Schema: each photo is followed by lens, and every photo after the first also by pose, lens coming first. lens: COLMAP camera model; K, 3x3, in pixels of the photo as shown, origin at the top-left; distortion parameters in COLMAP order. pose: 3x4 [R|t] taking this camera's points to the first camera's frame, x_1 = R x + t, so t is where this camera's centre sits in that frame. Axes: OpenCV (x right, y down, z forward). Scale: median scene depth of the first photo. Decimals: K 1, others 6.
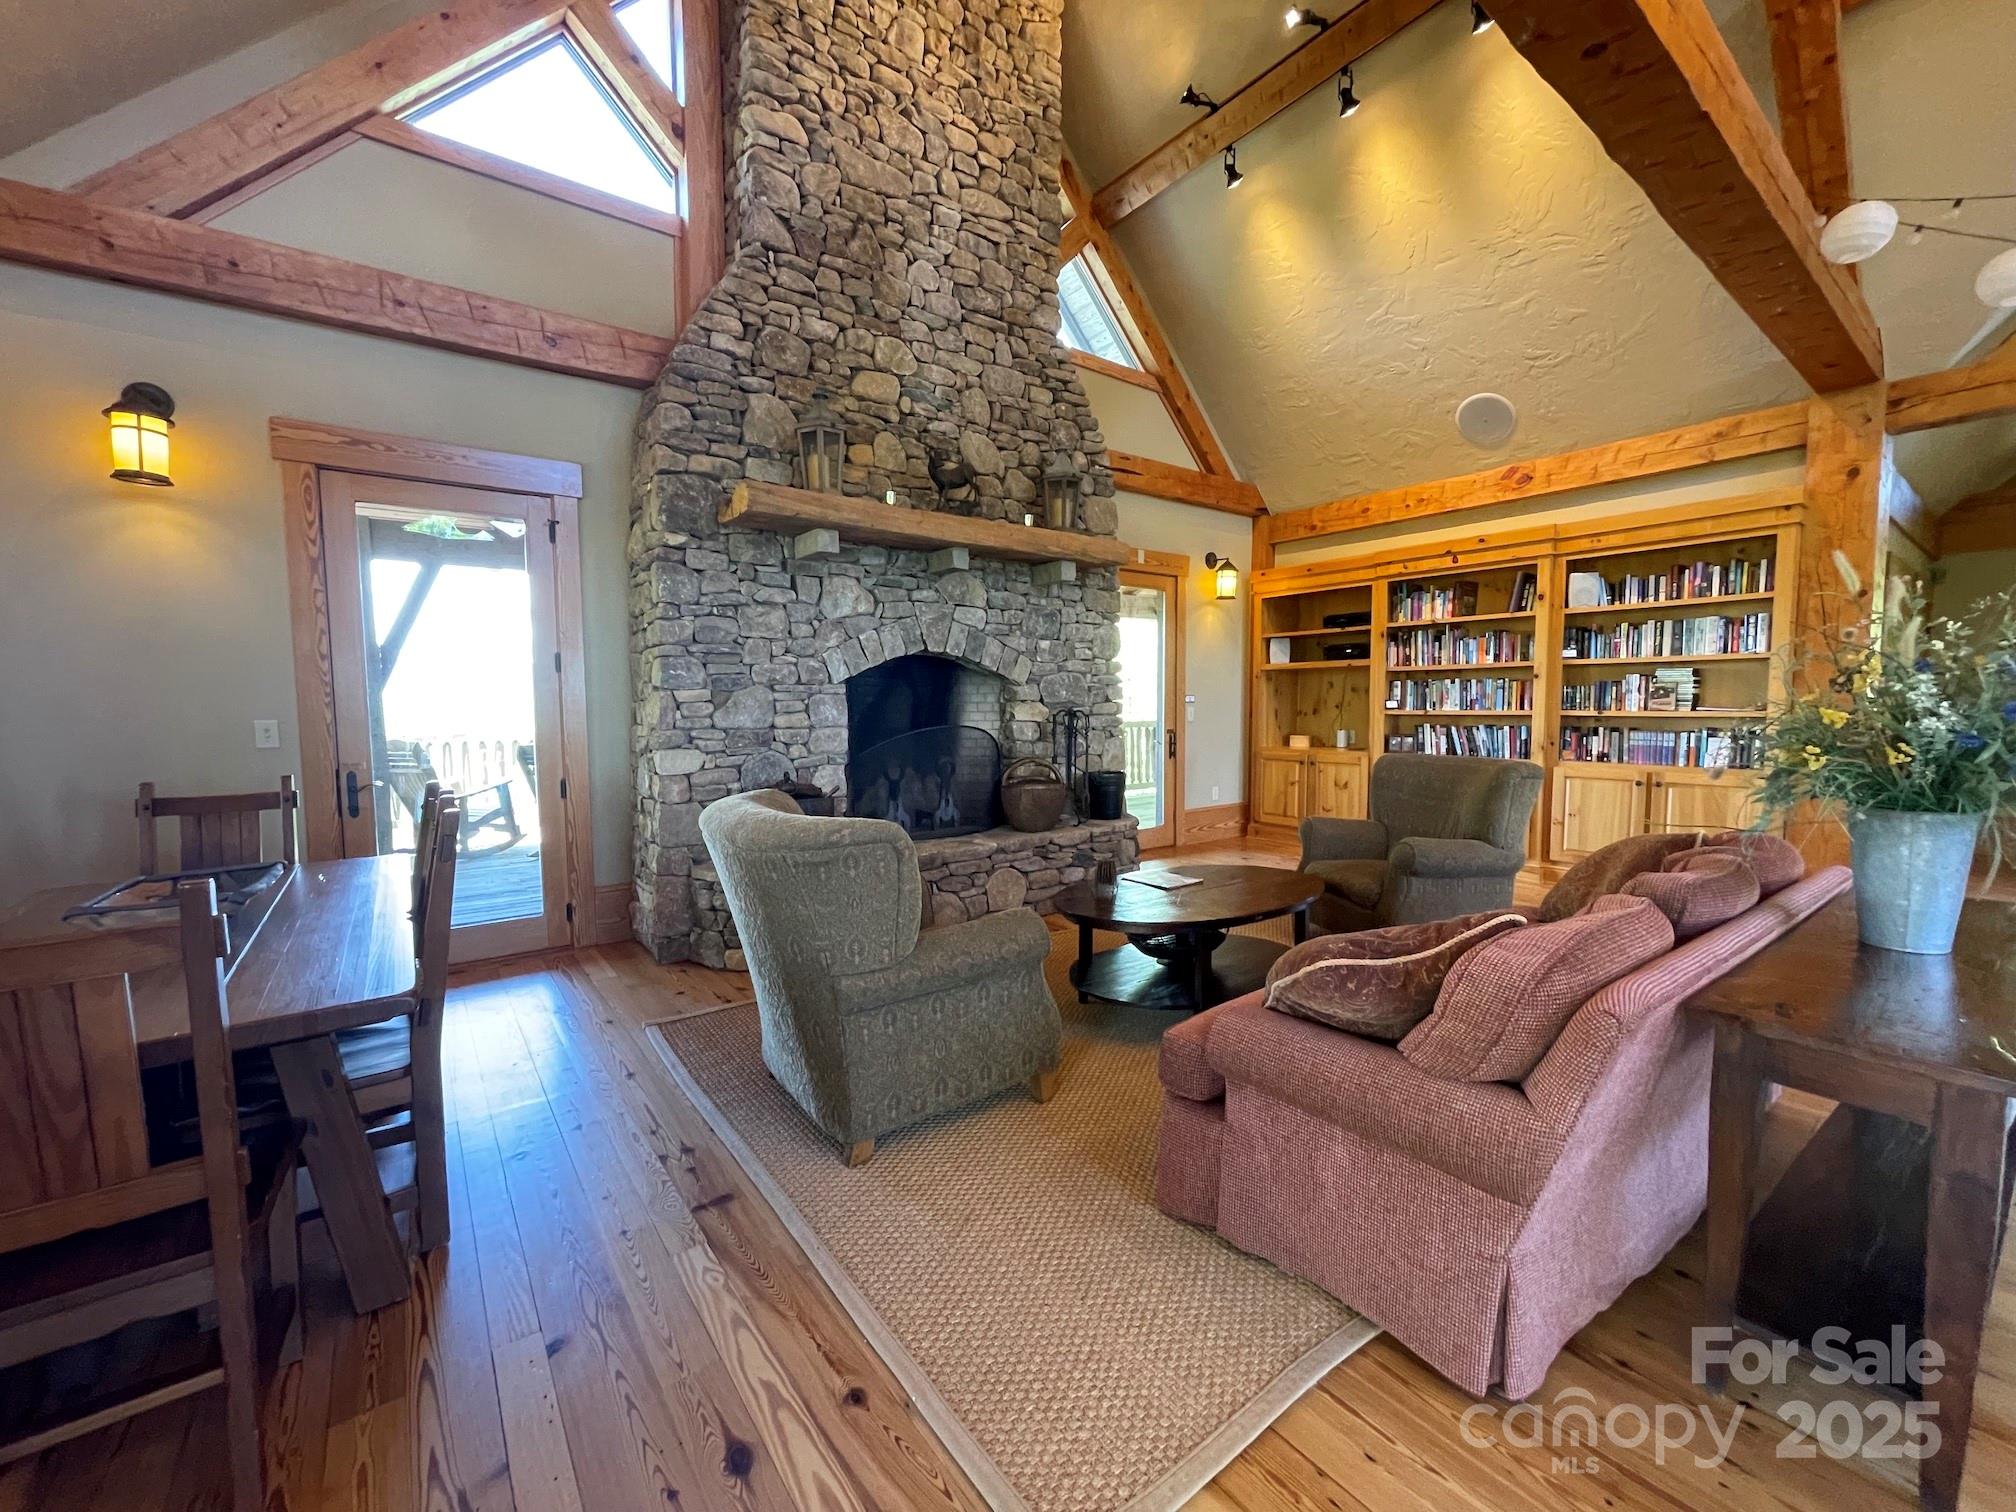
lens RADIAL K [[811.8, 0, 1010.0], [0, 811.8, 757.9], [0, 0, 1]] dist [-0.008870, 0.000062]
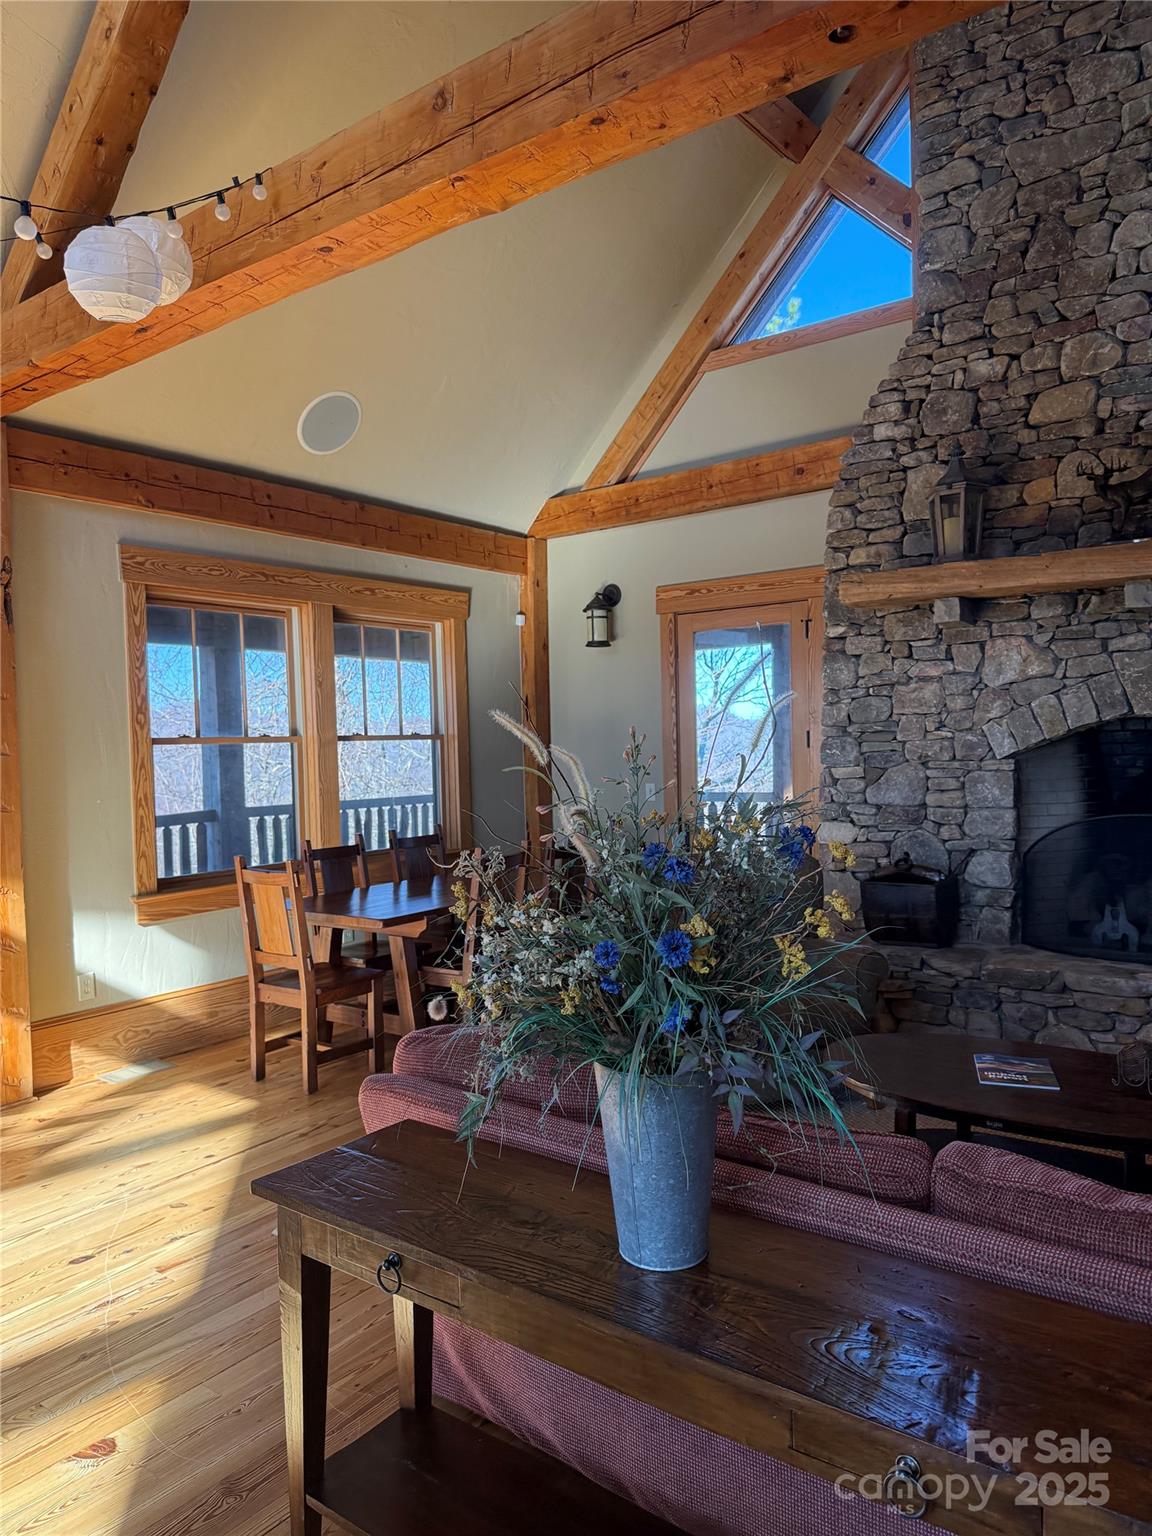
lens RADIAL K [[1081.0, 0, 580.4], [0, 1081.0, 758.6], [0, 0, 1]] dist [0.051944, -0.012459]
pose [[0.285593, 0.009311, -0.958306, 0.812087], [-0.051646, 0.998649, -0.005688, -0.063749], [0.956958, 0.051117, 0.285688, 0.233666]]
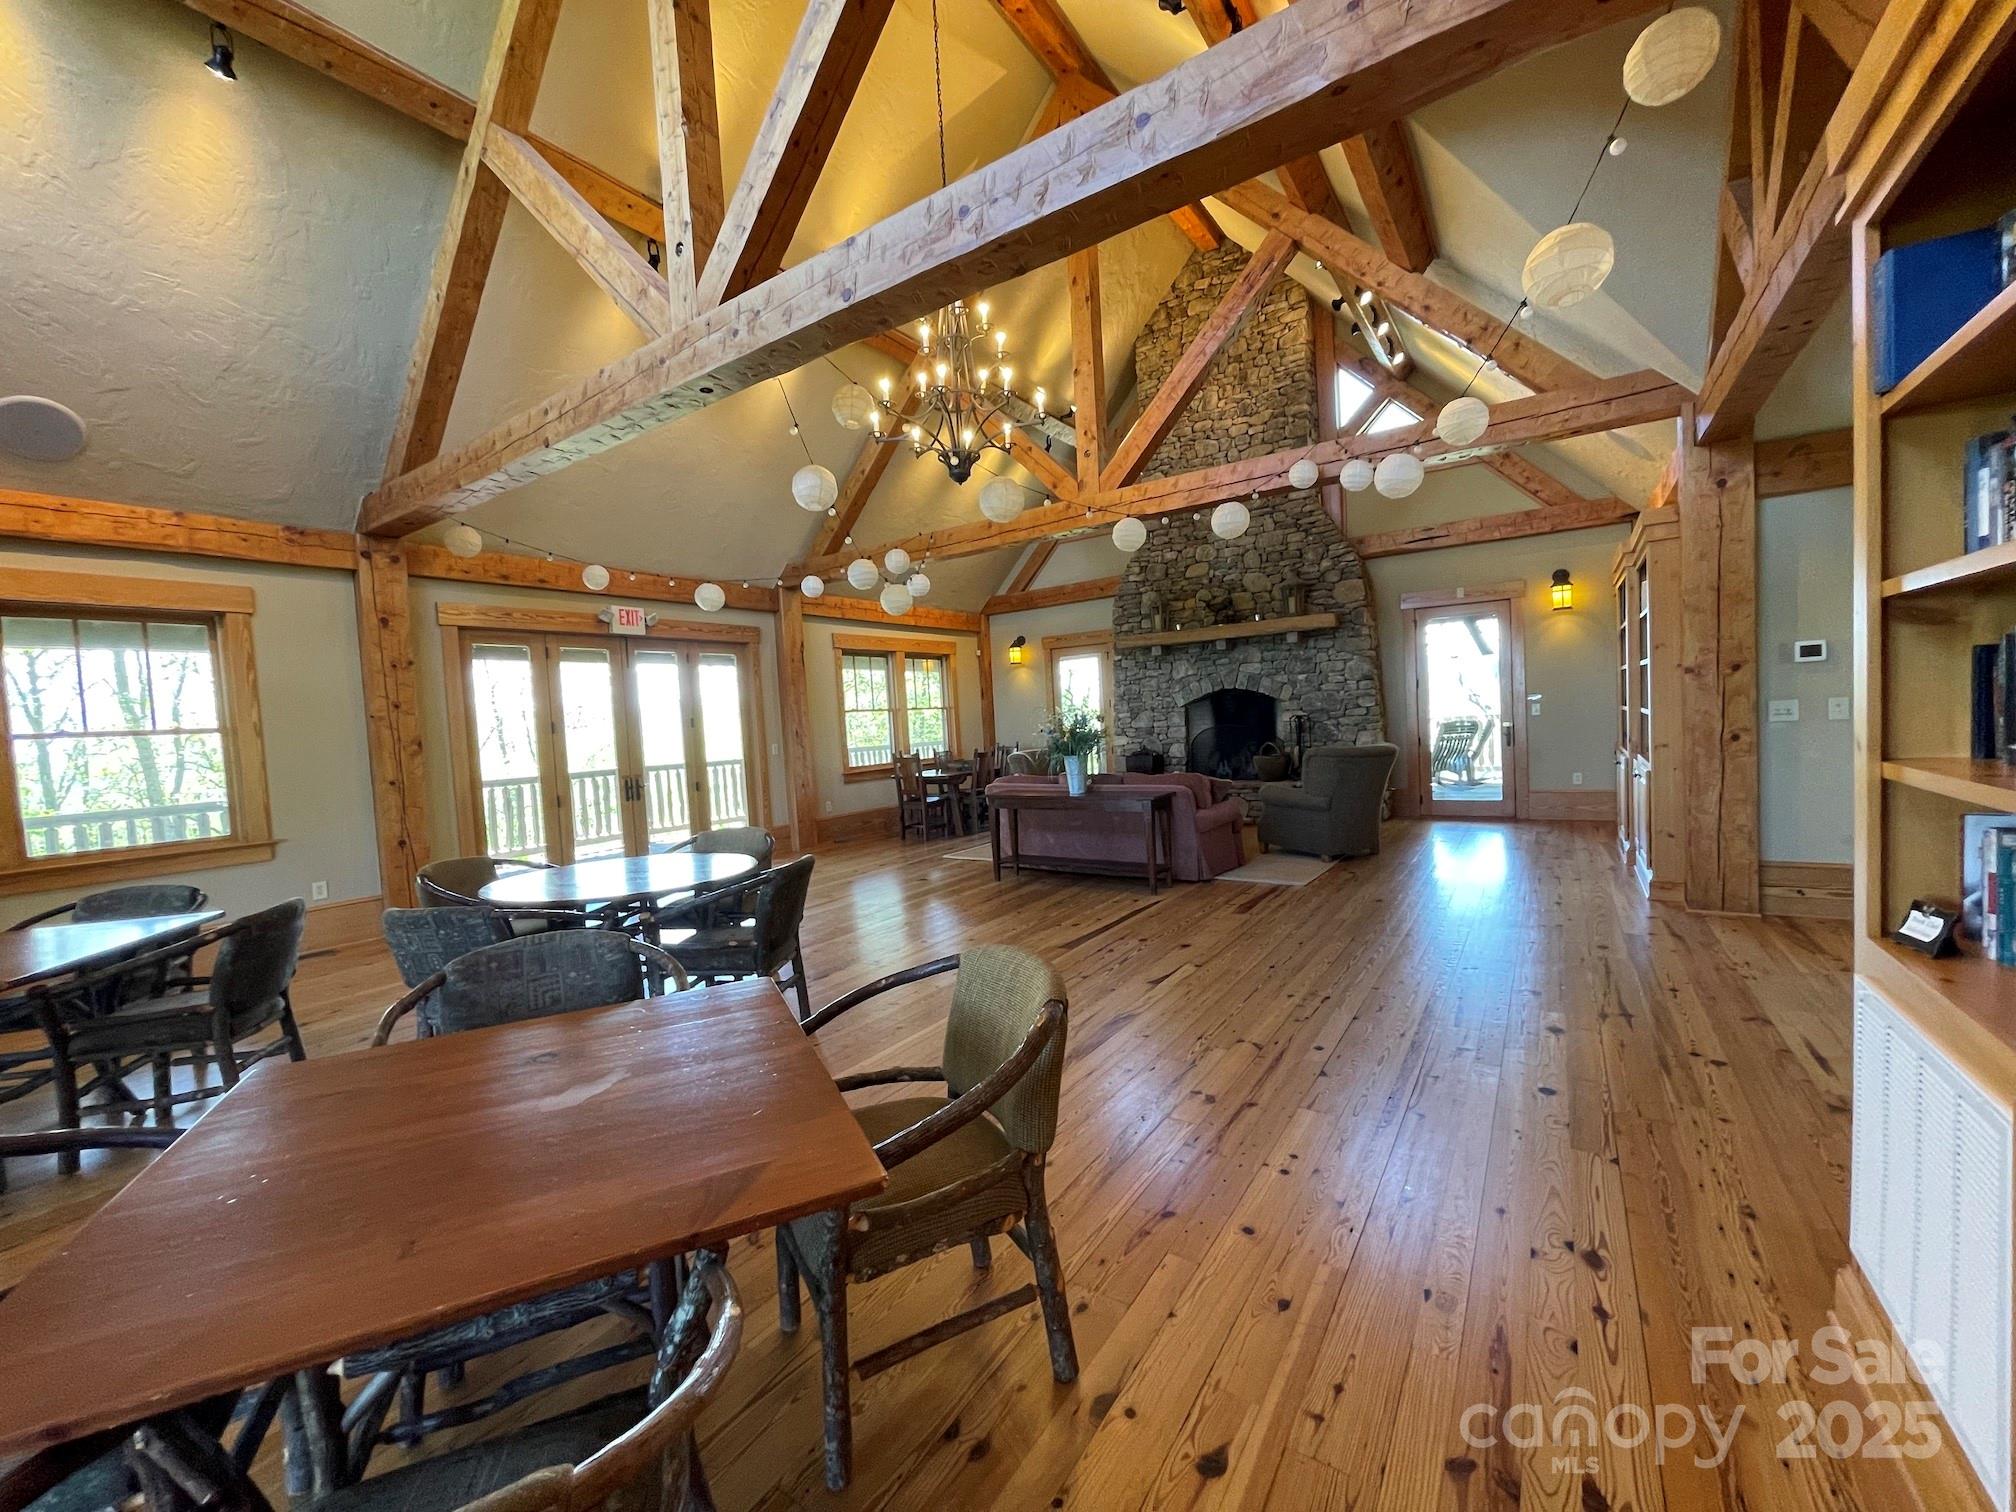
lens RADIAL K [[811.8, 0, 1006.7], [0, 811.8, 764.6], [0, 0, 1]] dist [-0.008870, 0.000062]
pose [[0.325736, 0.035672, -0.944787, 1.837491], [-0.014553, 0.999359, 0.032715, 0.001539], [0.945349, 0.003093, 0.326047, -0.206576]]
